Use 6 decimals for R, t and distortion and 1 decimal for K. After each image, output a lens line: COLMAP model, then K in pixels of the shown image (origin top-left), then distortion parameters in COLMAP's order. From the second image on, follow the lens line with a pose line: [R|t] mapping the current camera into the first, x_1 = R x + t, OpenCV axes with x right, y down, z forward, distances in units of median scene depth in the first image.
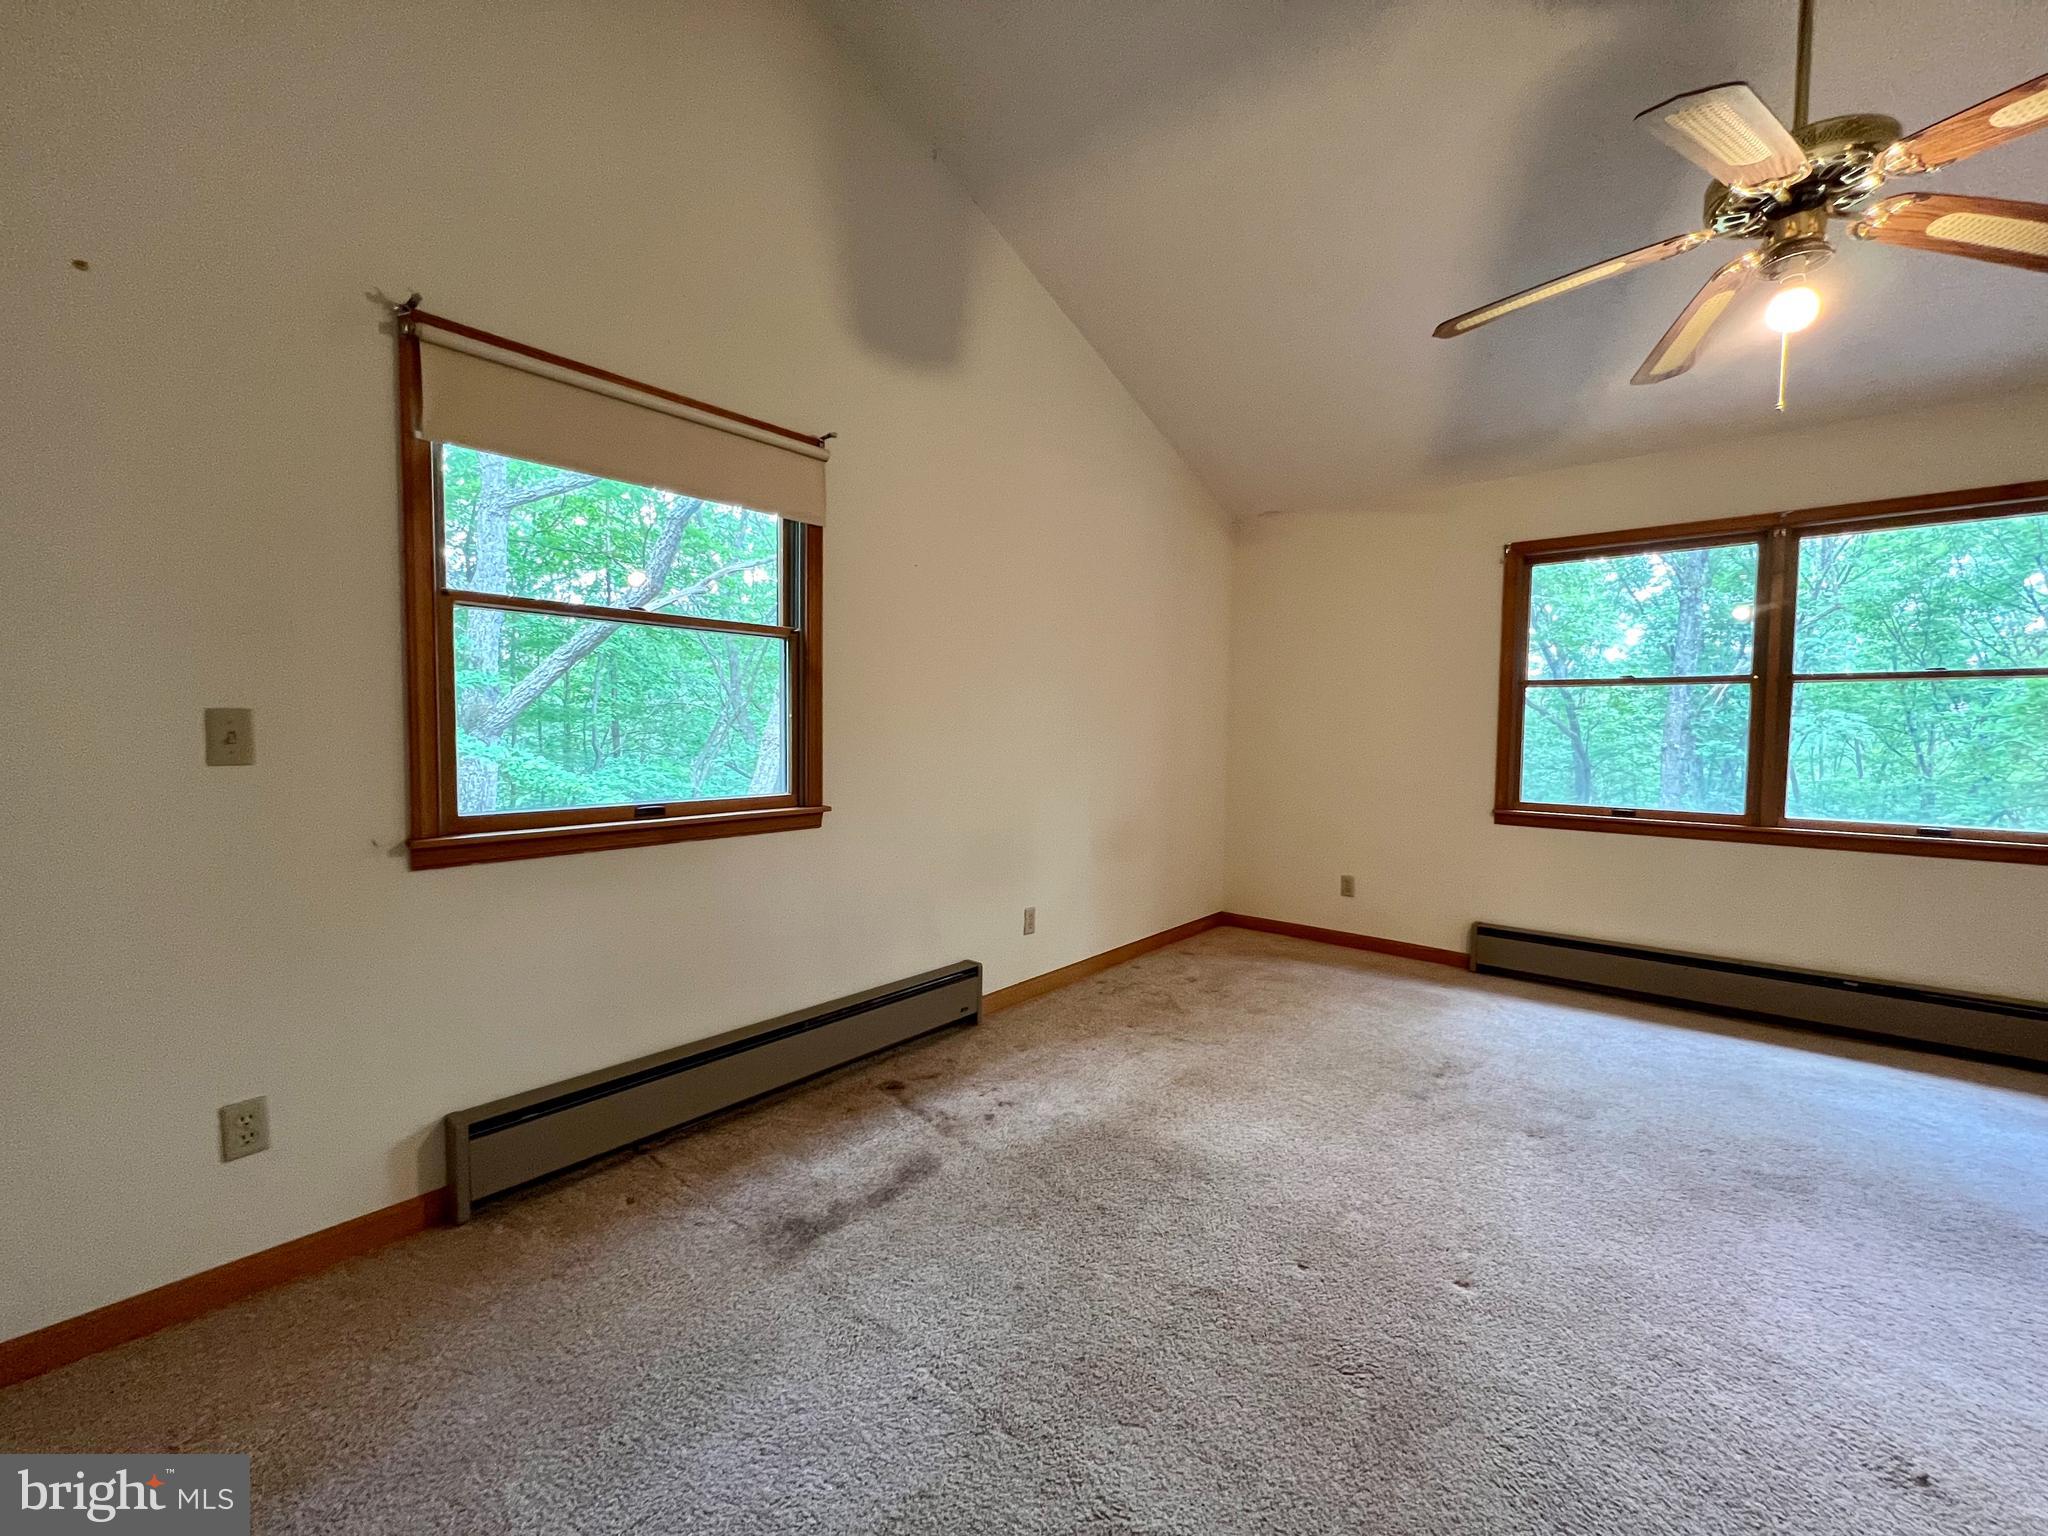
lens RADIAL K [[822.5, 0, 1021.8], [0, 822.5, 767.6], [0, 0, 1]] dist [-0.001273, 0.000636]
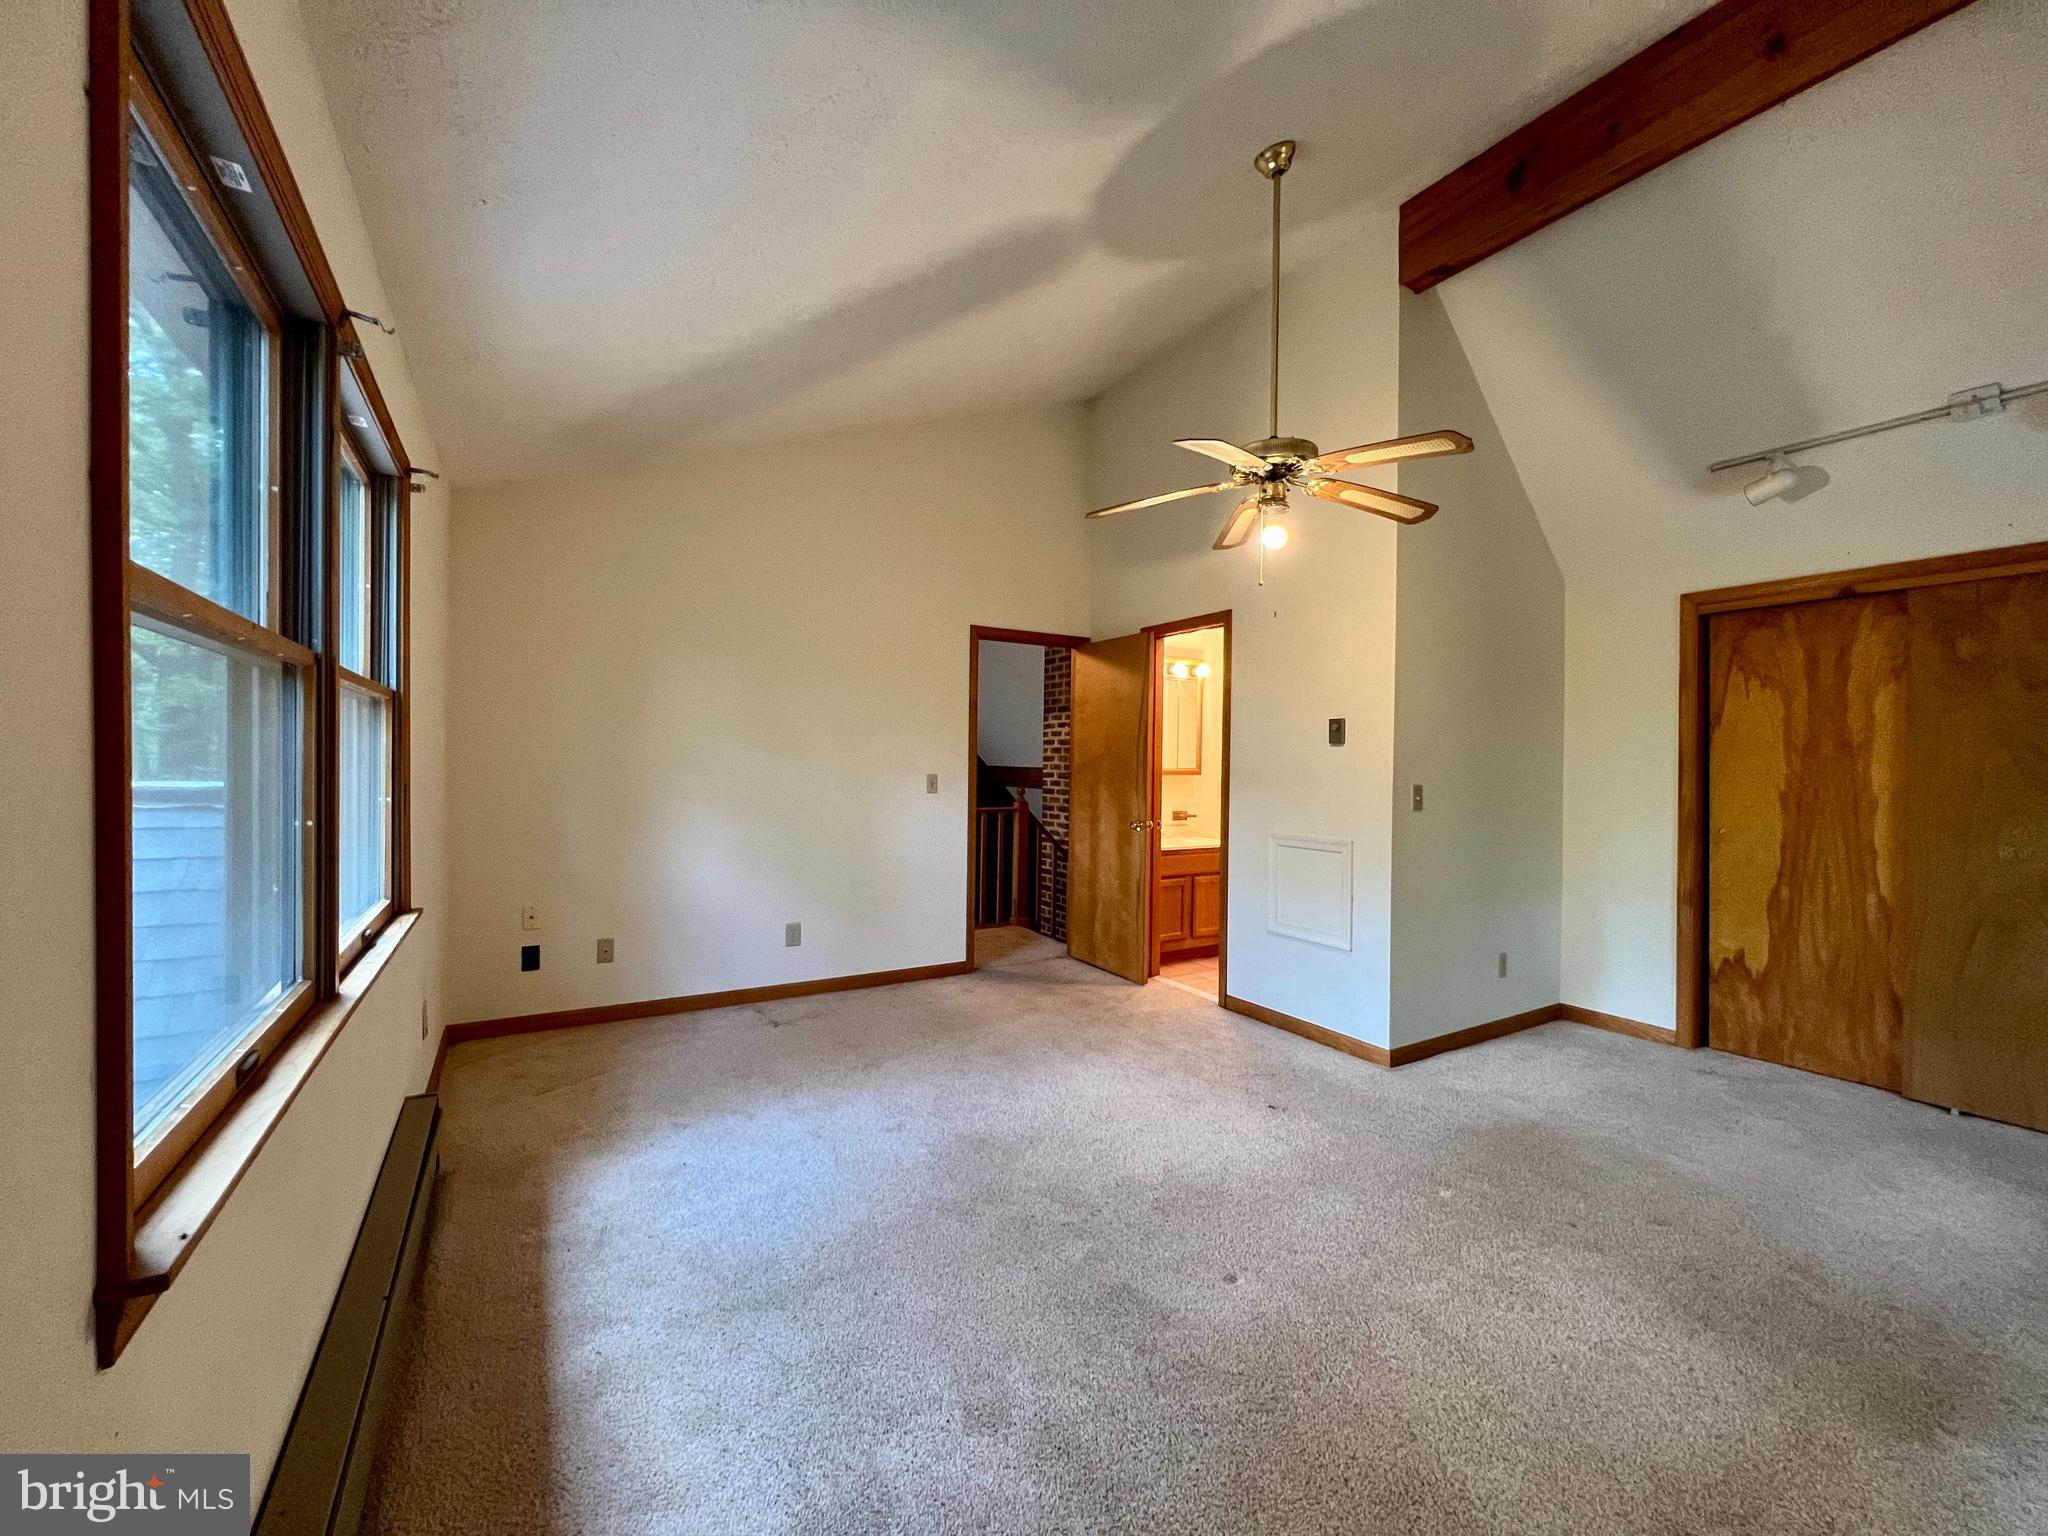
lens RADIAL K [[822.5, 0, 1021.8], [0, 822.5, 767.6], [0, 0, 1]] dist [-0.001273, 0.000636]
pose [[-0.946347, -0.025224, 0.322165, 0.430398], [-0.007342, 0.998370, 0.056599, -0.086014], [-0.323068, 0.051197, -0.944990, 1.376368]]
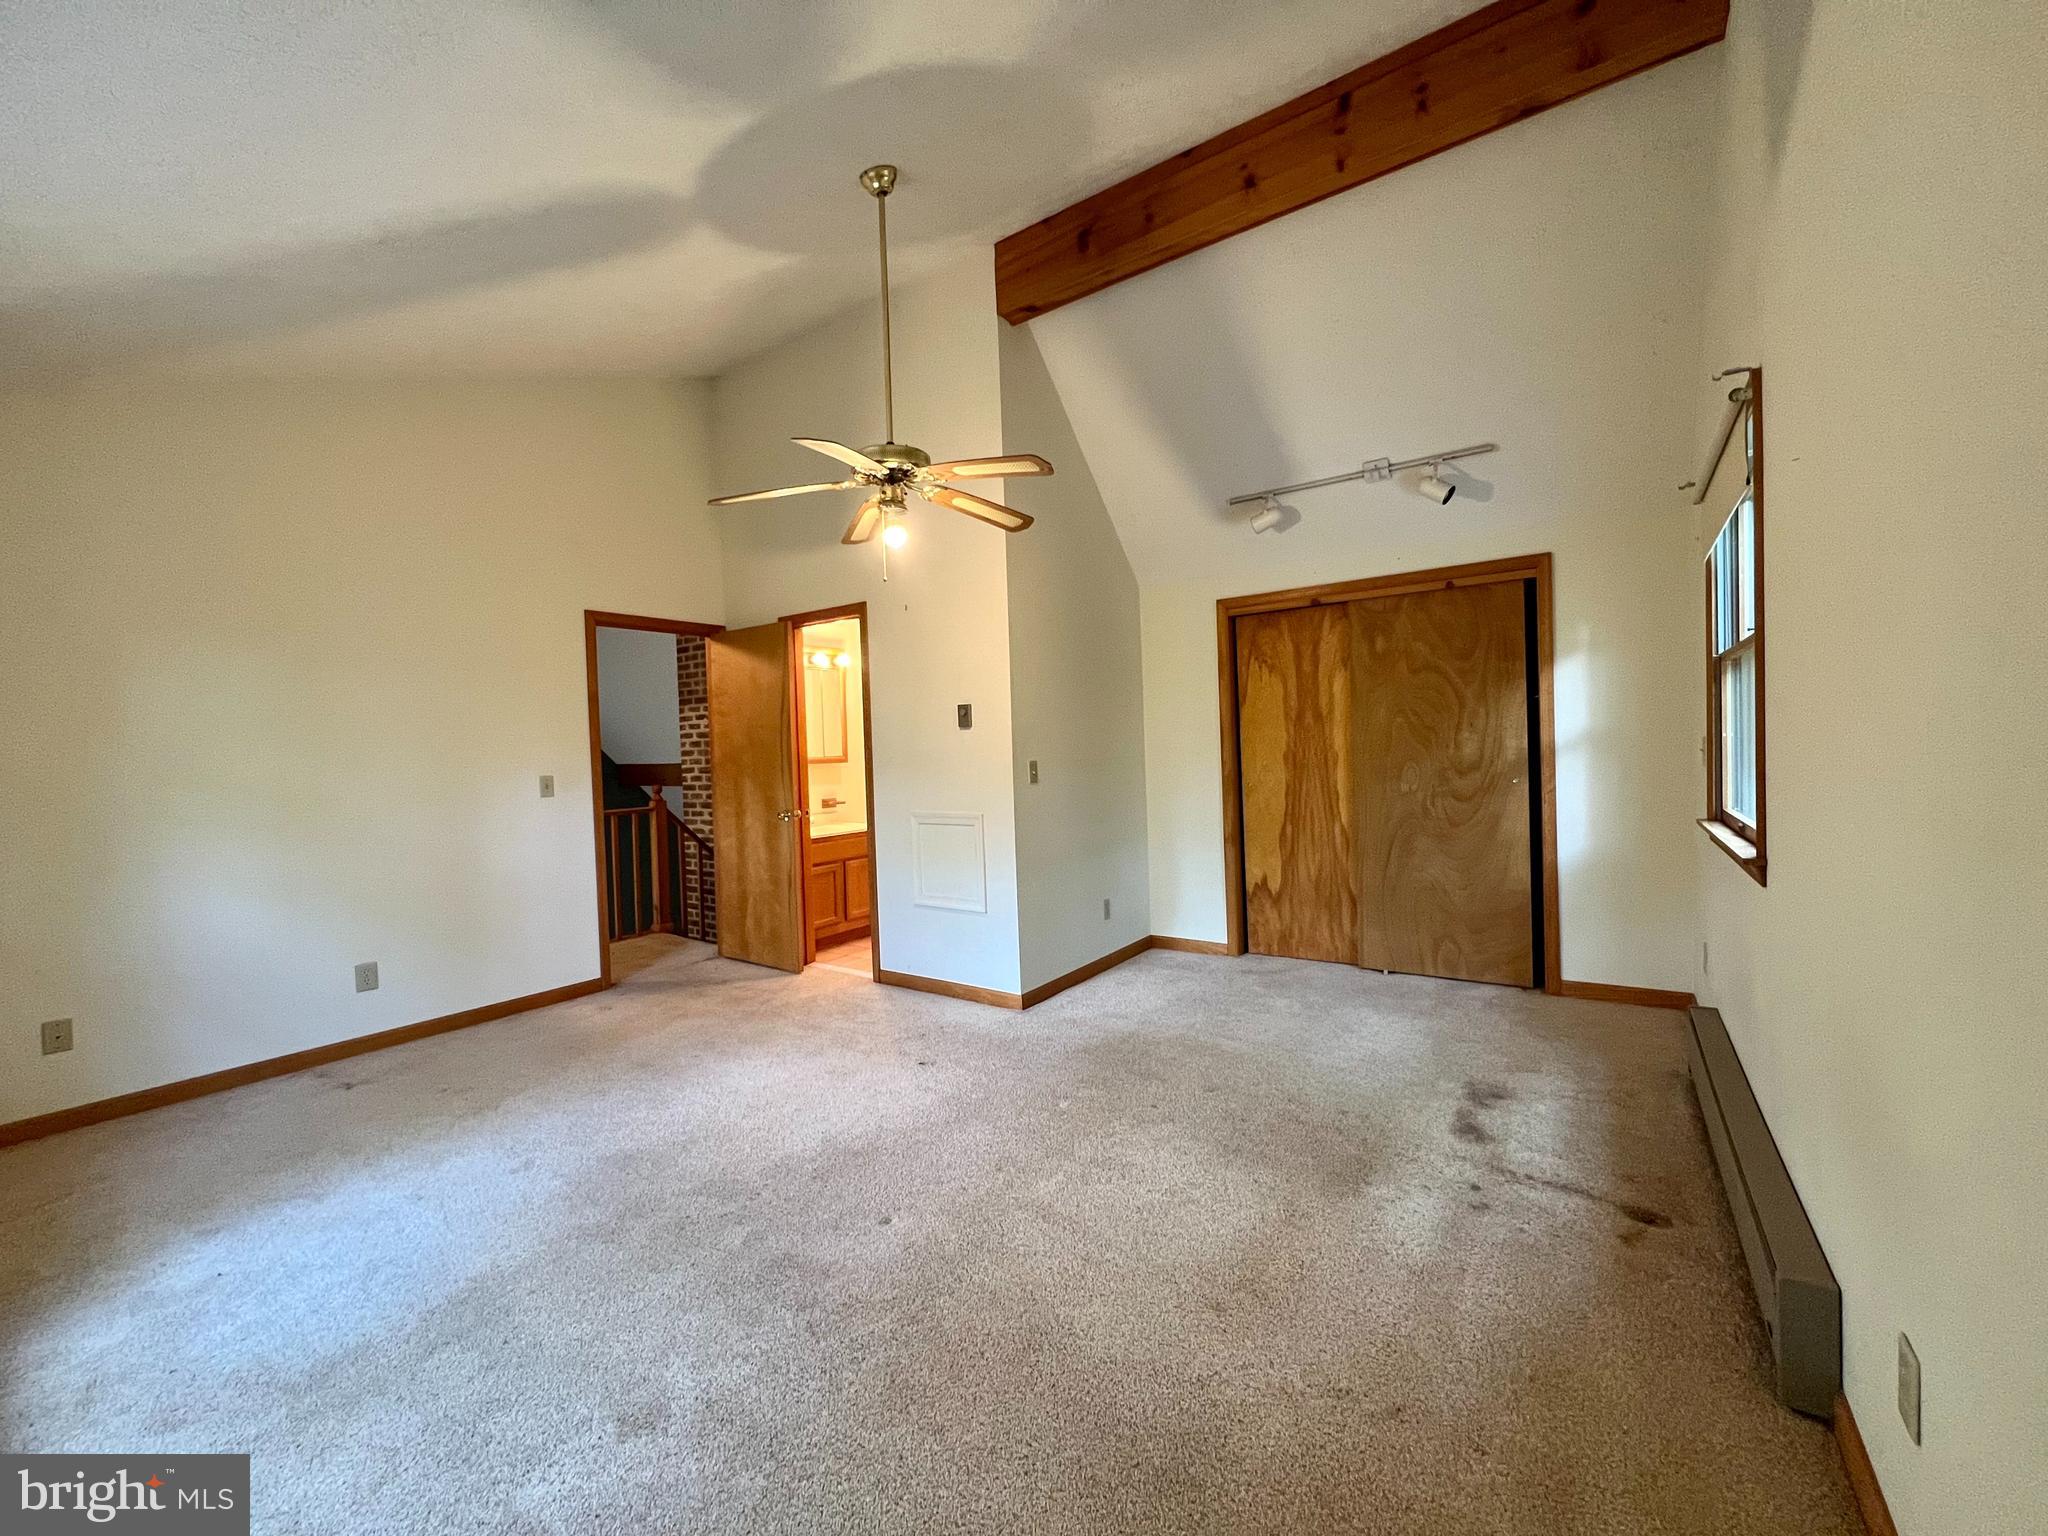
lens RADIAL K [[822.5, 0, 1021.8], [0, 822.5, 767.6], [0, 0, 1]] dist [-0.001273, 0.000636]
pose [[-0.996068, 0.023359, -0.085453, 0.407933], [0.017204, 0.997252, 0.072058, -0.084858], [0.086902, 0.070305, -0.993733, 1.414716]]
